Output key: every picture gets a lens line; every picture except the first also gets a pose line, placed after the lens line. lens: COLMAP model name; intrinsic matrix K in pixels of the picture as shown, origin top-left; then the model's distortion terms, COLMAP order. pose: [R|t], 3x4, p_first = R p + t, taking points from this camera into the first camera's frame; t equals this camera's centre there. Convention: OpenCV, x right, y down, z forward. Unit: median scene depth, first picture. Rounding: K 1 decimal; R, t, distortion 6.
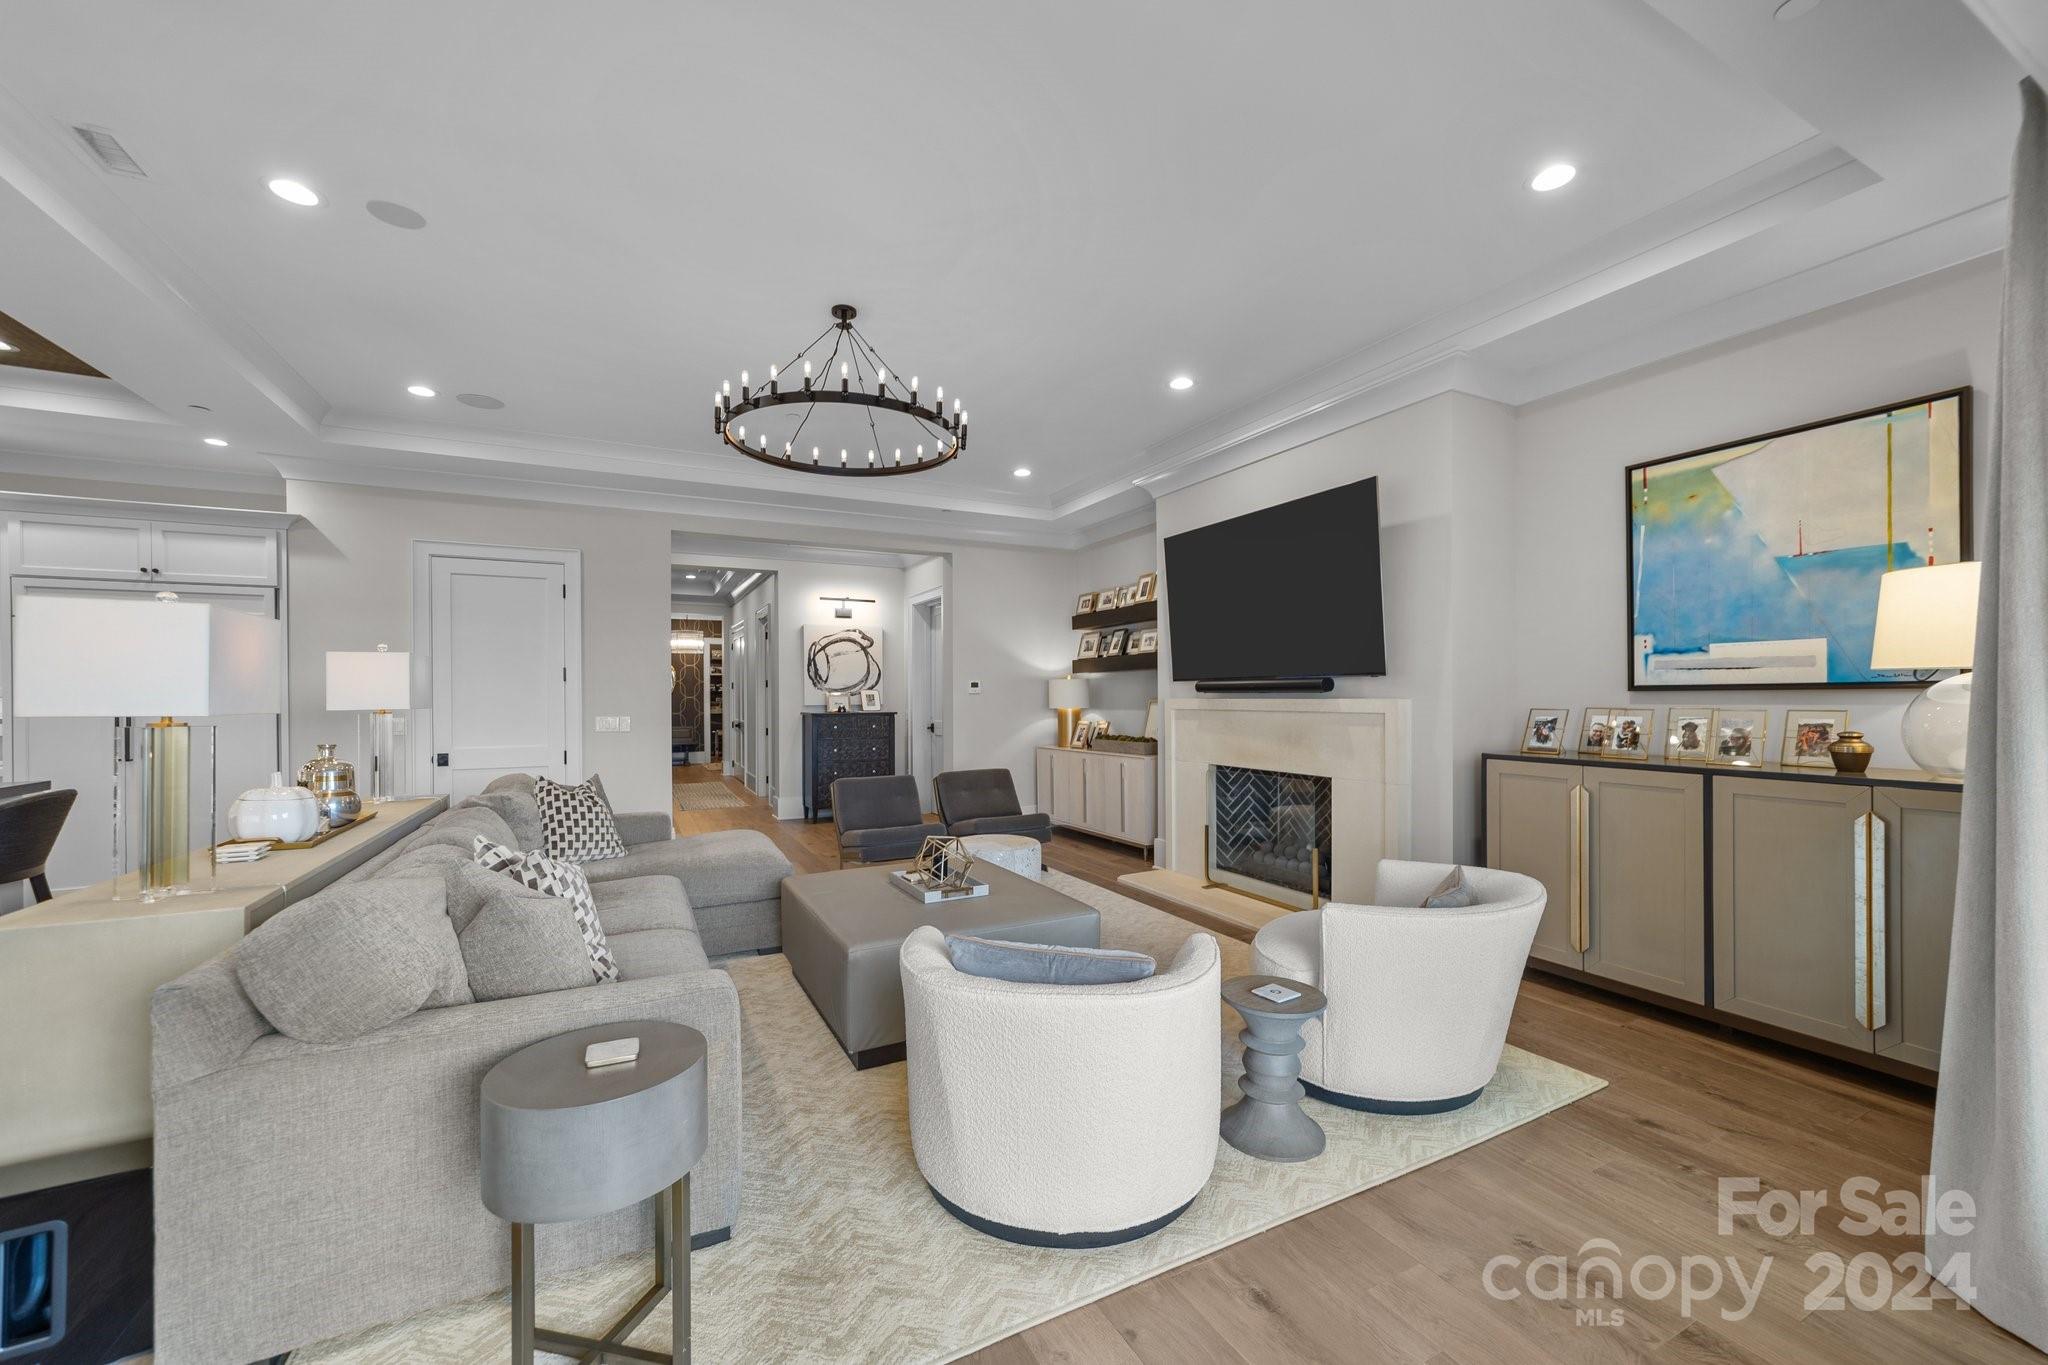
lens RADIAL K [[792.4, 0, 1019.4], [0, 792.4, 700.2], [0, 0, 1]] dist [-0.017702, 0.007431]
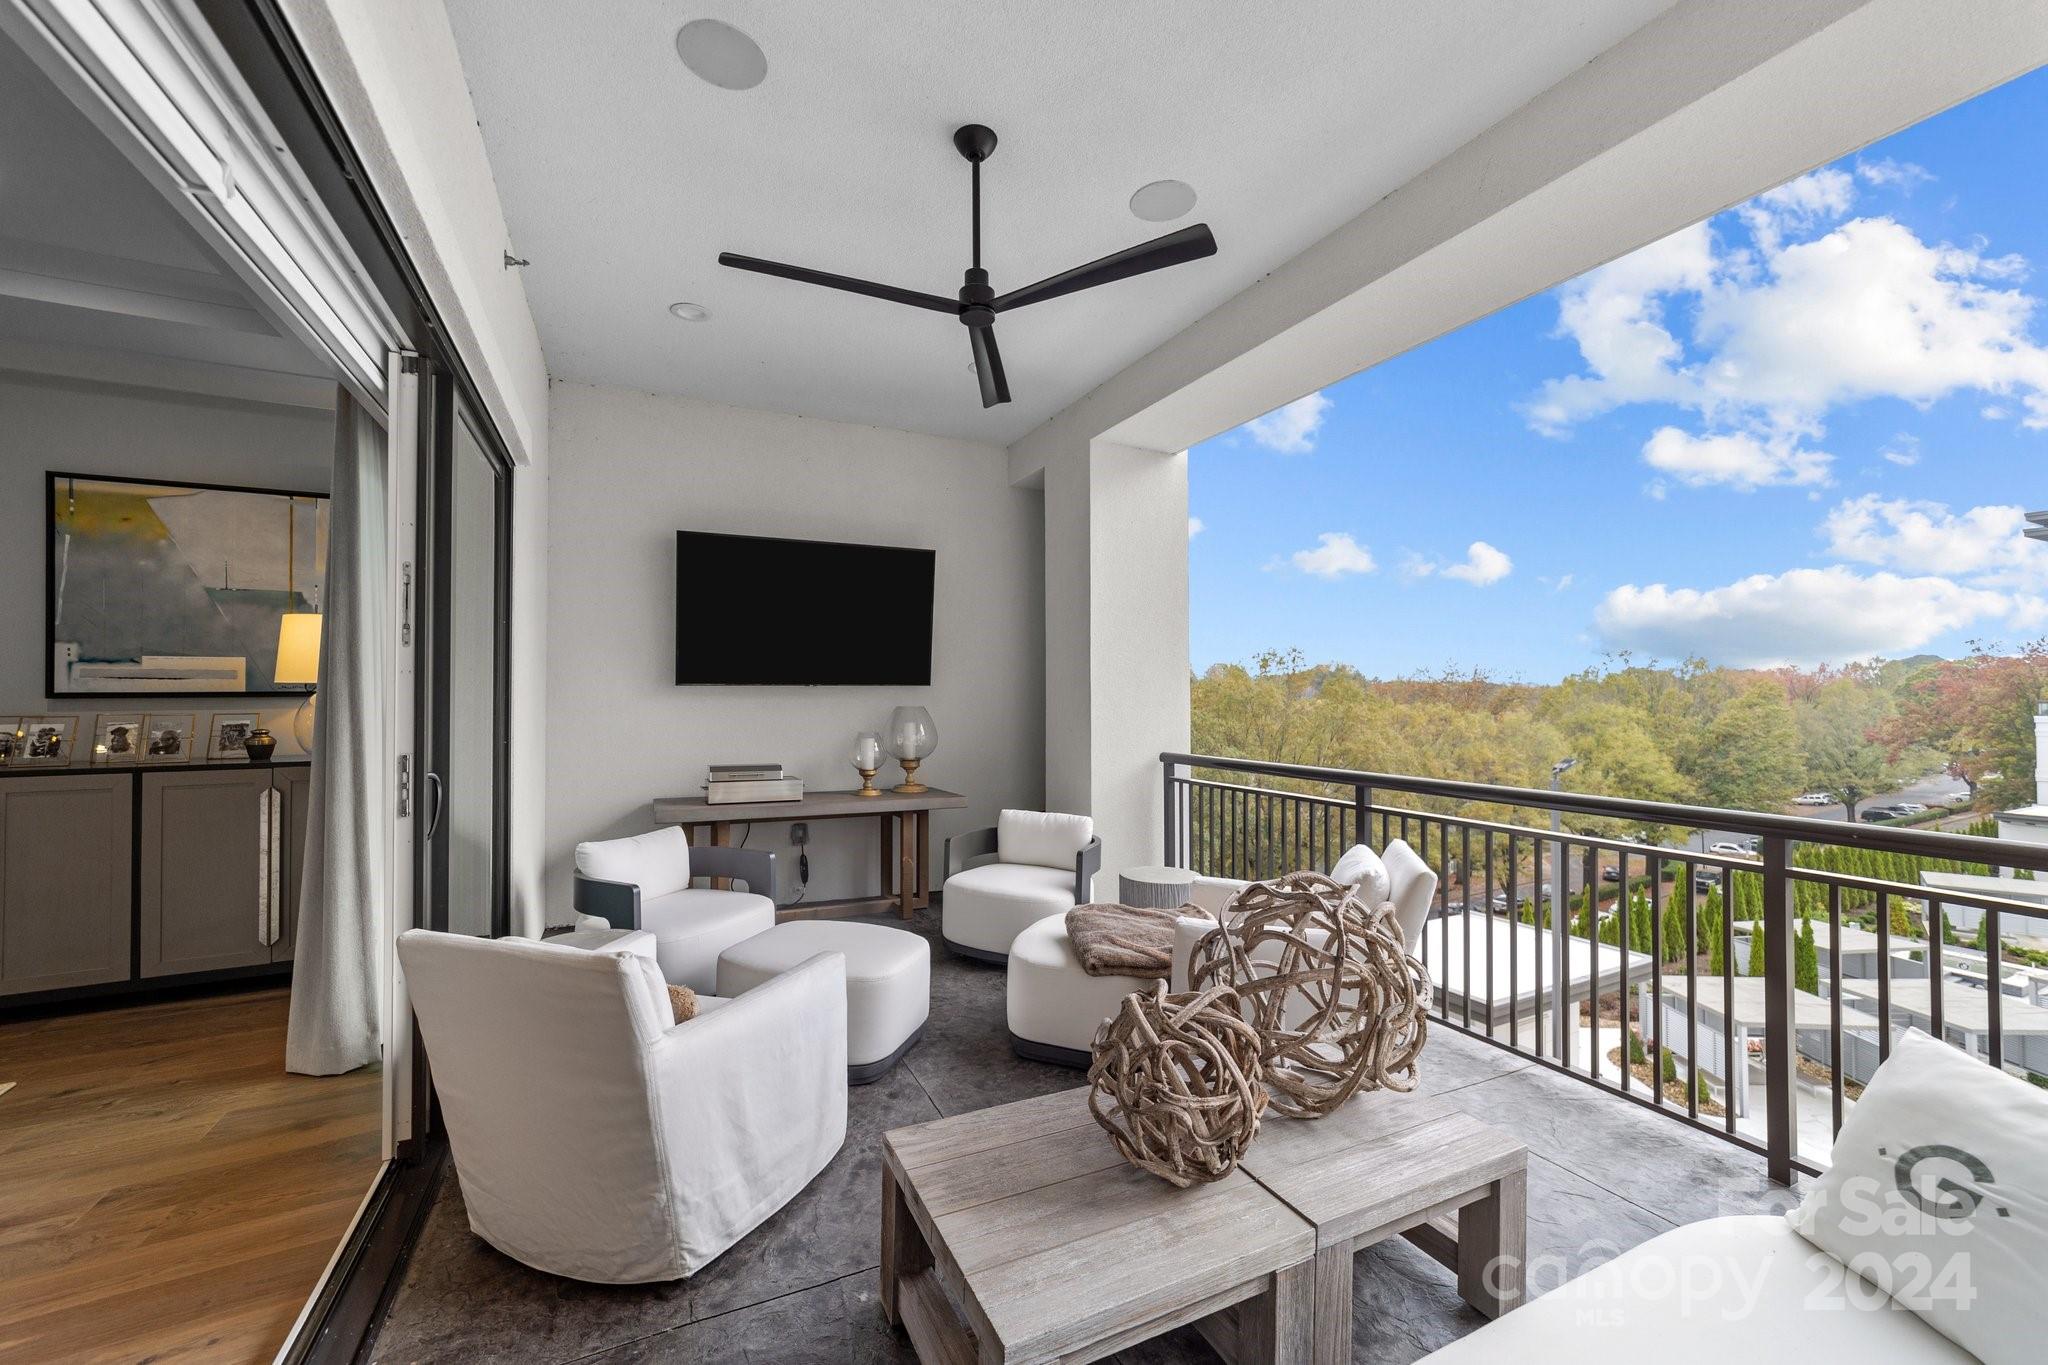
lens RADIAL K [[787.0, 0, 1019.9], [0, 787.0, 684.8], [0, 0, 1]] dist [-0.014305, 0.006644]
pose [[0.016169, 0.021447, 0.999639, -0.188501], [0.011435, 0.999701, -0.021633, 0.006667], [-0.999804, 0.011780, 0.015919, -0.239031]]
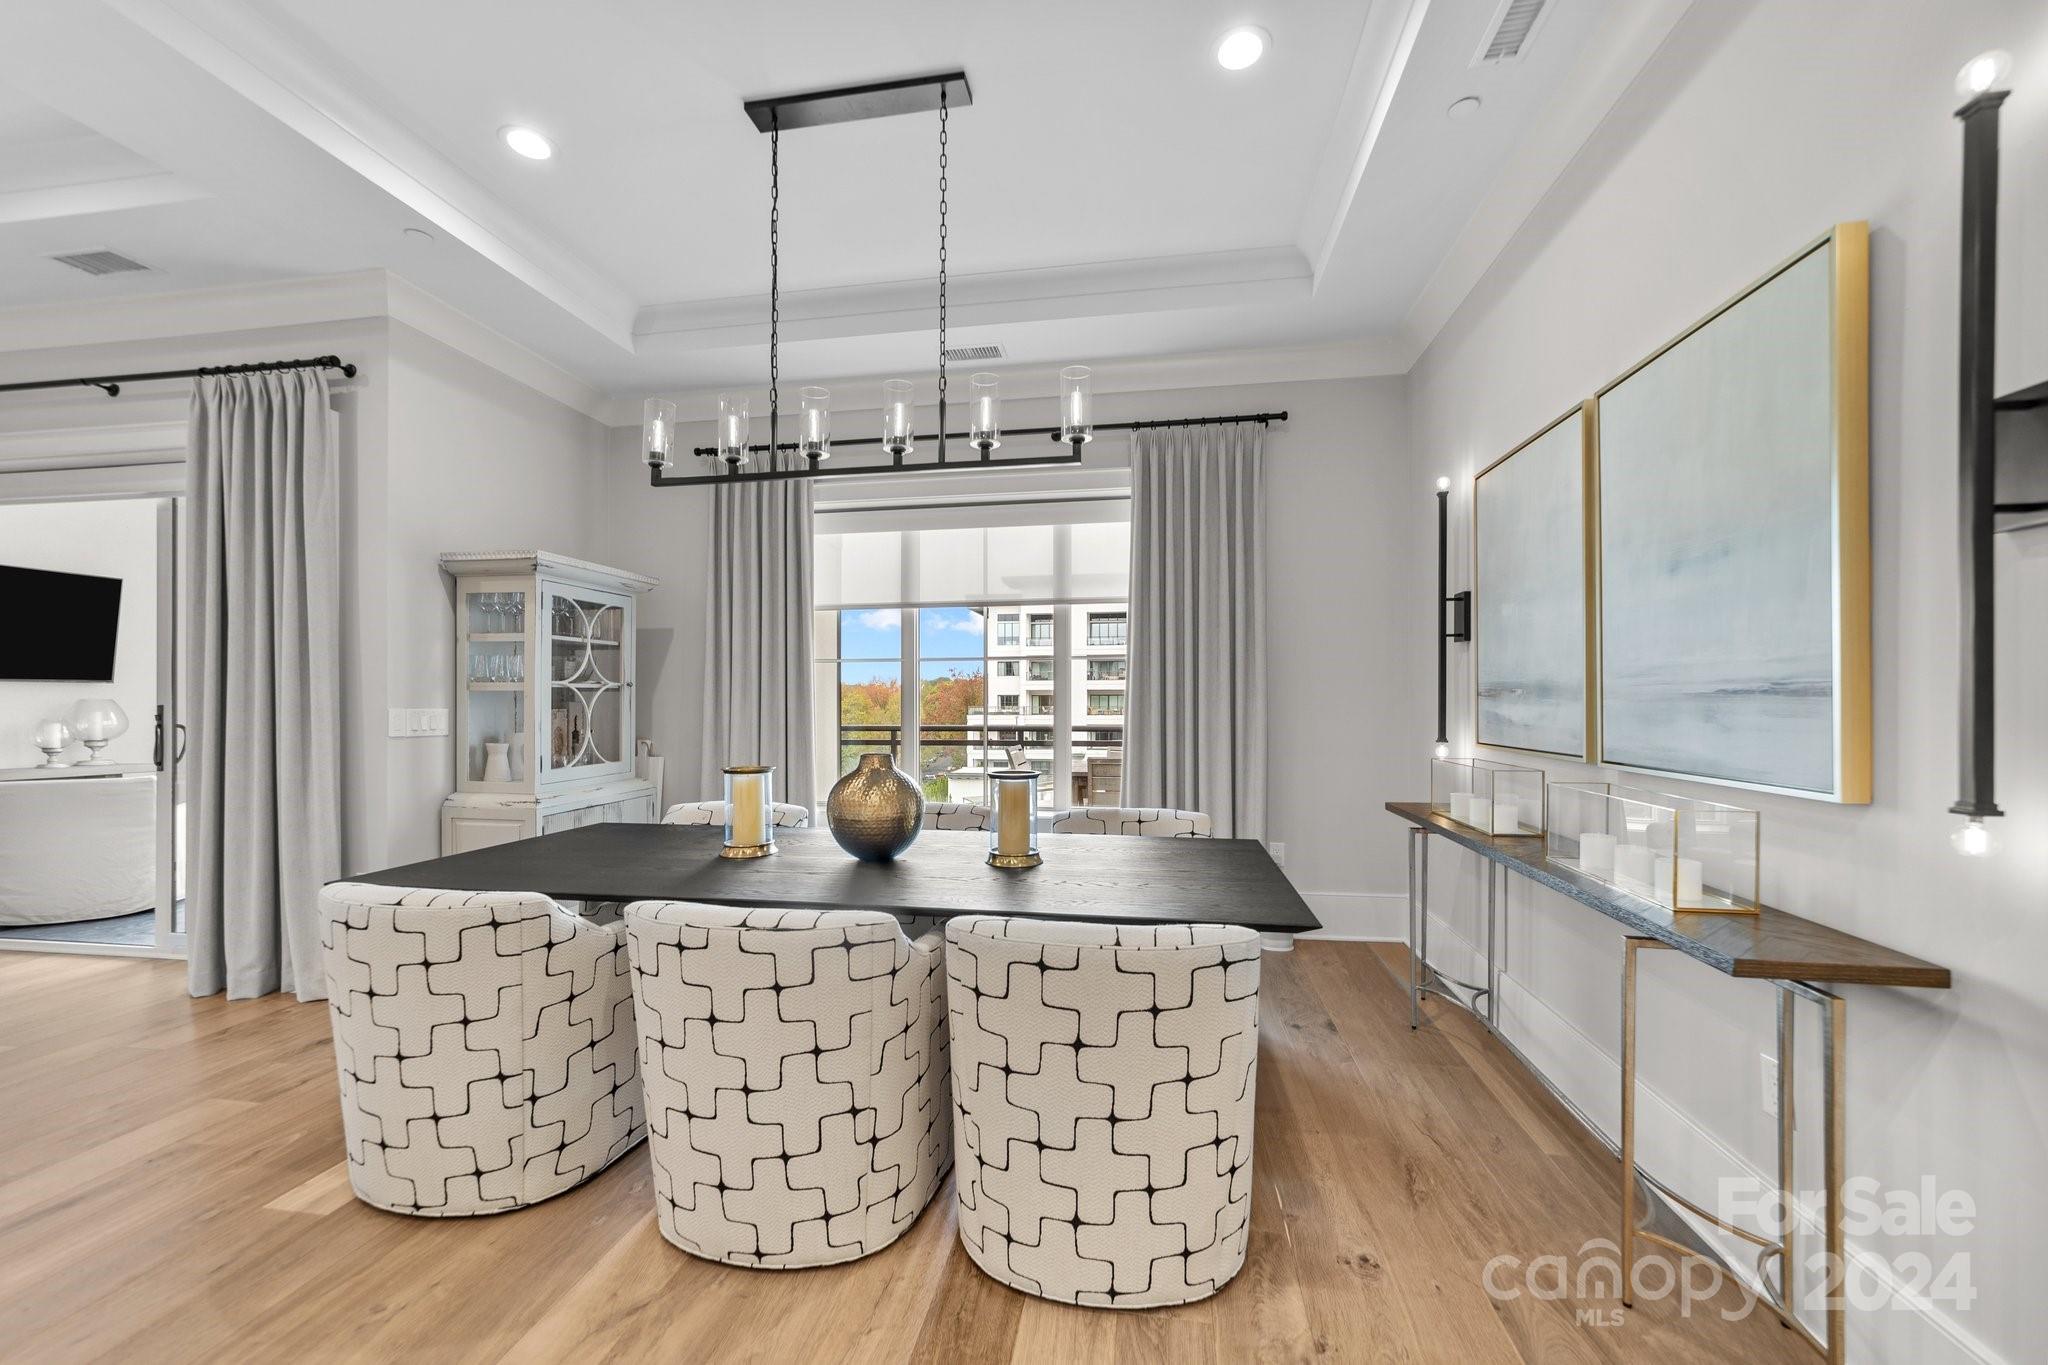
lens RADIAL K [[792.4, 0, 1019.4], [0, 792.4, 700.2], [0, 0, 1]] dist [-0.017702, 0.007431]
pose [[-0.802749, 0.008960, 0.596250, -1.605056], [0.010366, 0.999946, -0.001070, 0.043615], [-0.596227, 0.005322, -0.802798, 0.179169]]
